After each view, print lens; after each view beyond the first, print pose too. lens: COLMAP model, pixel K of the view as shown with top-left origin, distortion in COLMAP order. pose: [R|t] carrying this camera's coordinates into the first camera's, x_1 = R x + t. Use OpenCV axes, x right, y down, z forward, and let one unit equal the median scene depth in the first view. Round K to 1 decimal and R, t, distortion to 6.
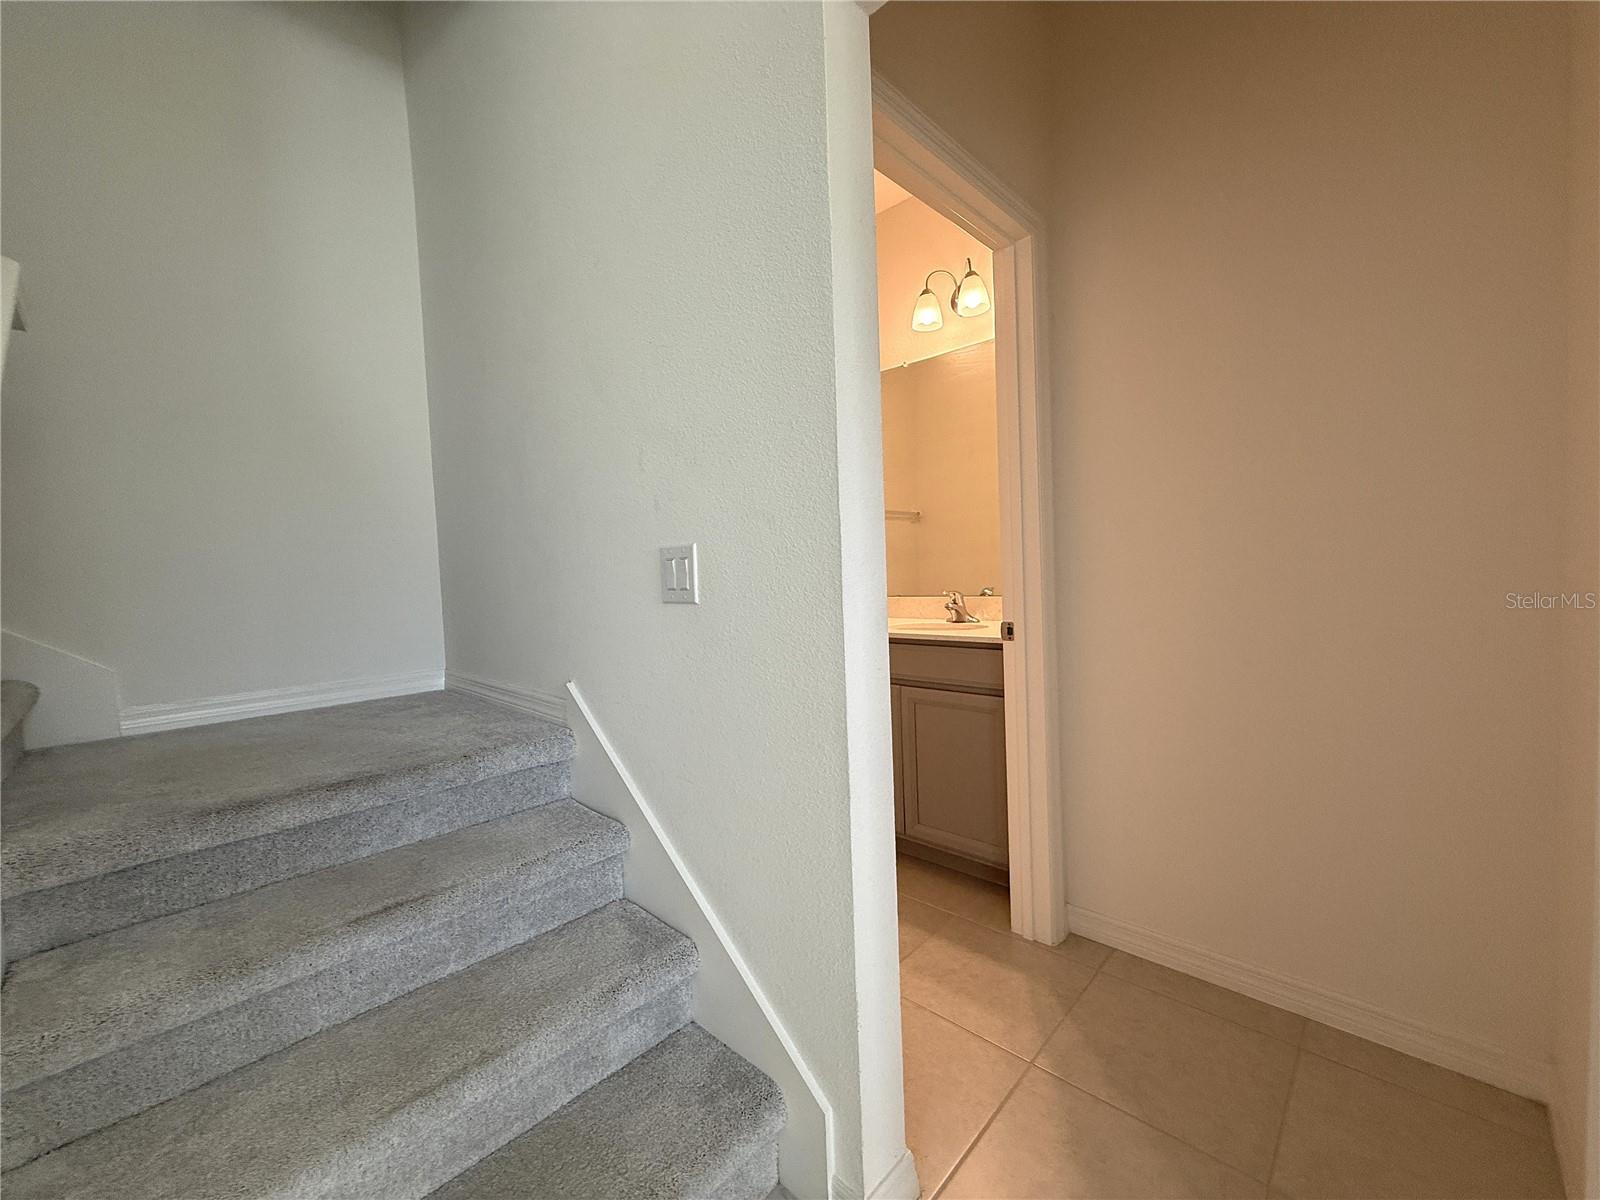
lens RADIAL K [[643.3, 0, 800.6], [0, 643.3, 600.9], [0, 0, 1]] dist [-0.001807, -0.000067]
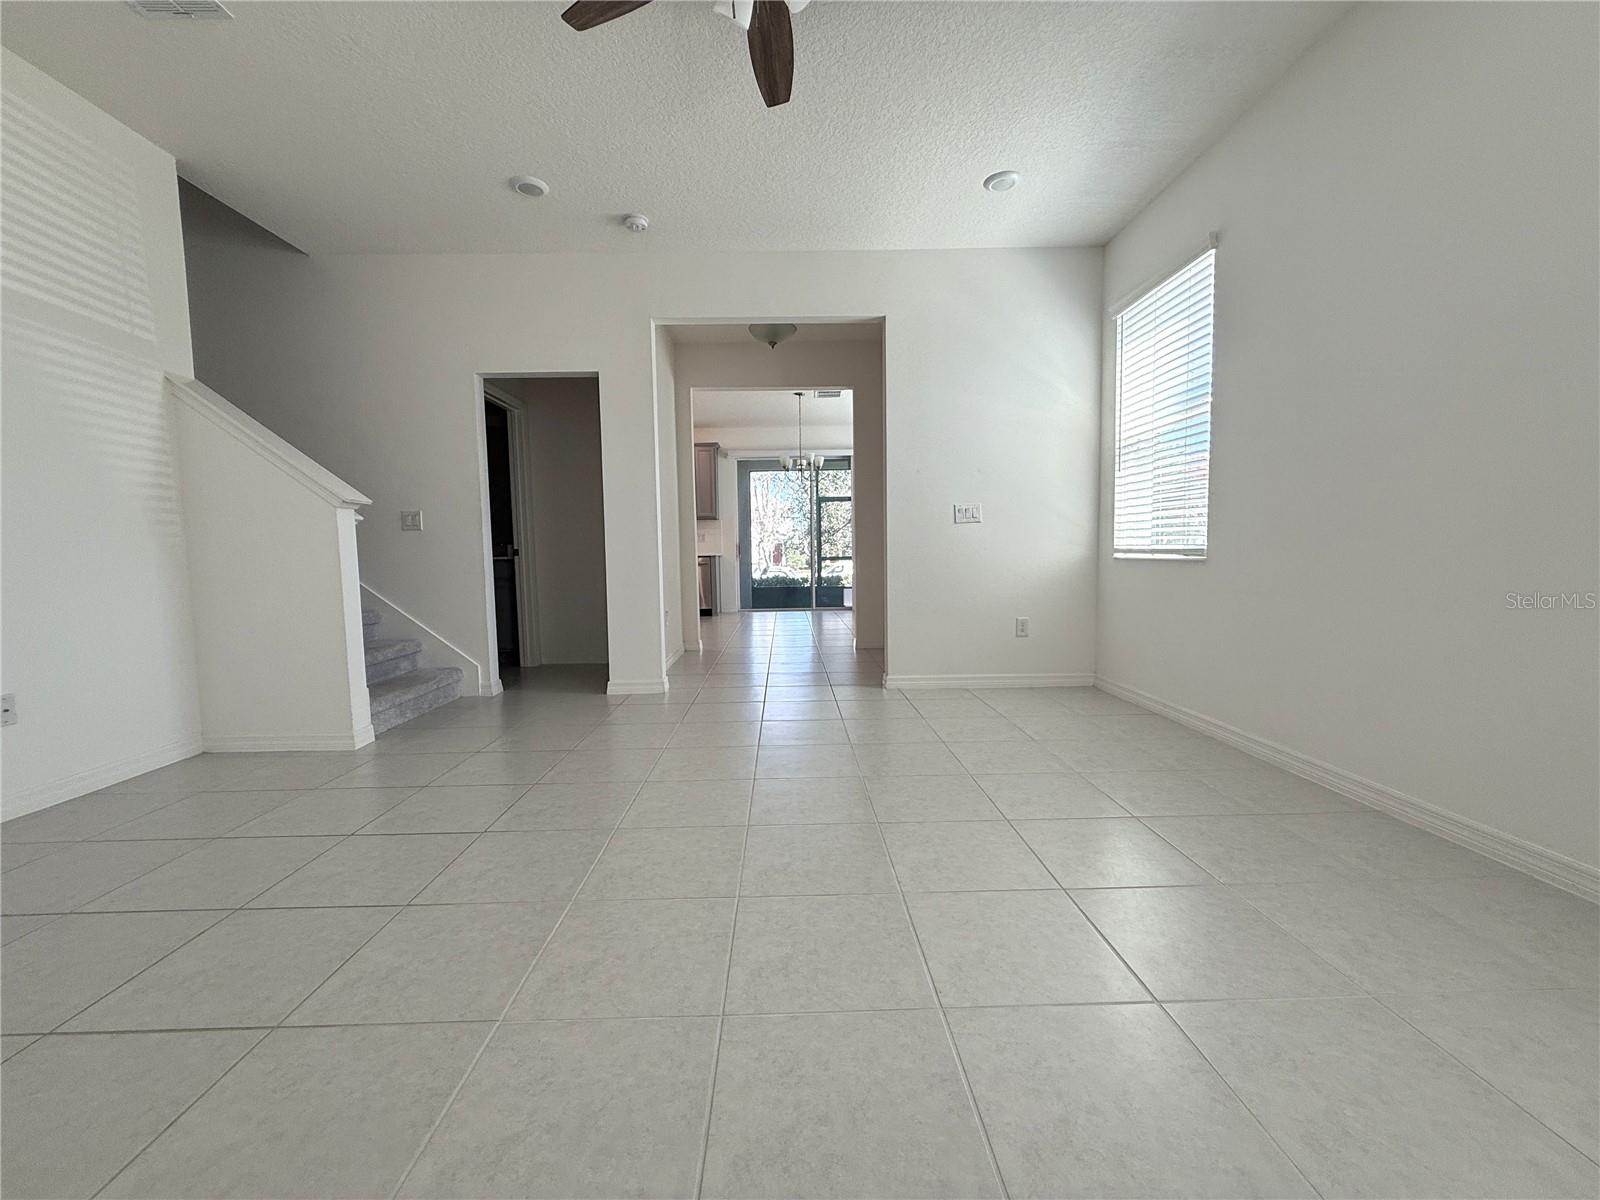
lens RADIAL K [[643.3, 0, 801.1], [0, 643.3, 598.7], [0, 0, 1]] dist [-0.001807, -0.000067]
pose [[0.712890, -0.023113, 0.700894, -0.666372], [0.015442, 0.999732, 0.017261, 0.198937], [-0.701105, -0.001482, 0.713056, -1.617206]]
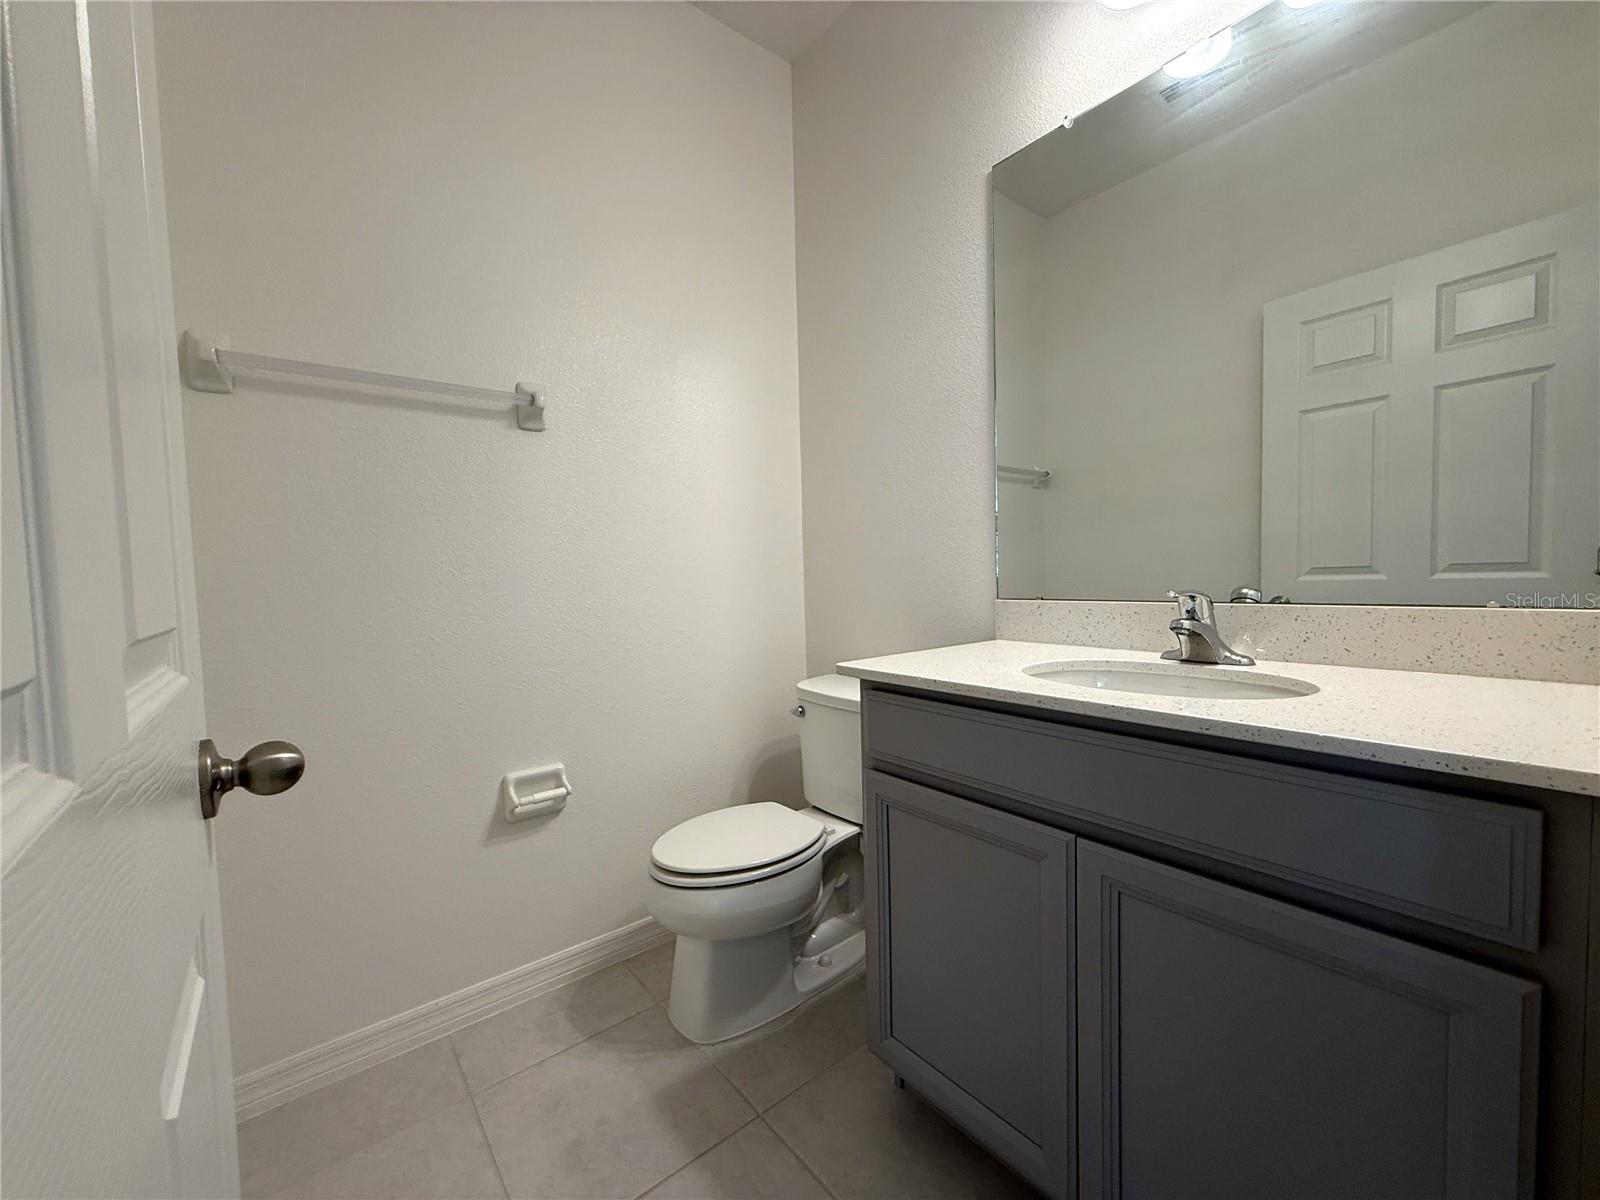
lens RADIAL K [[643.3, 0, 809.8], [0, 643.3, 593.4], [0, 0, 1]] dist [-0.001807, -0.000067]
pose [[0.992692, 0.022074, -0.118642, 0.035576], [-0.022410, 0.999748, -0.001501, -0.006537], [0.118579, 0.004149, 0.992936, 0.542083]]
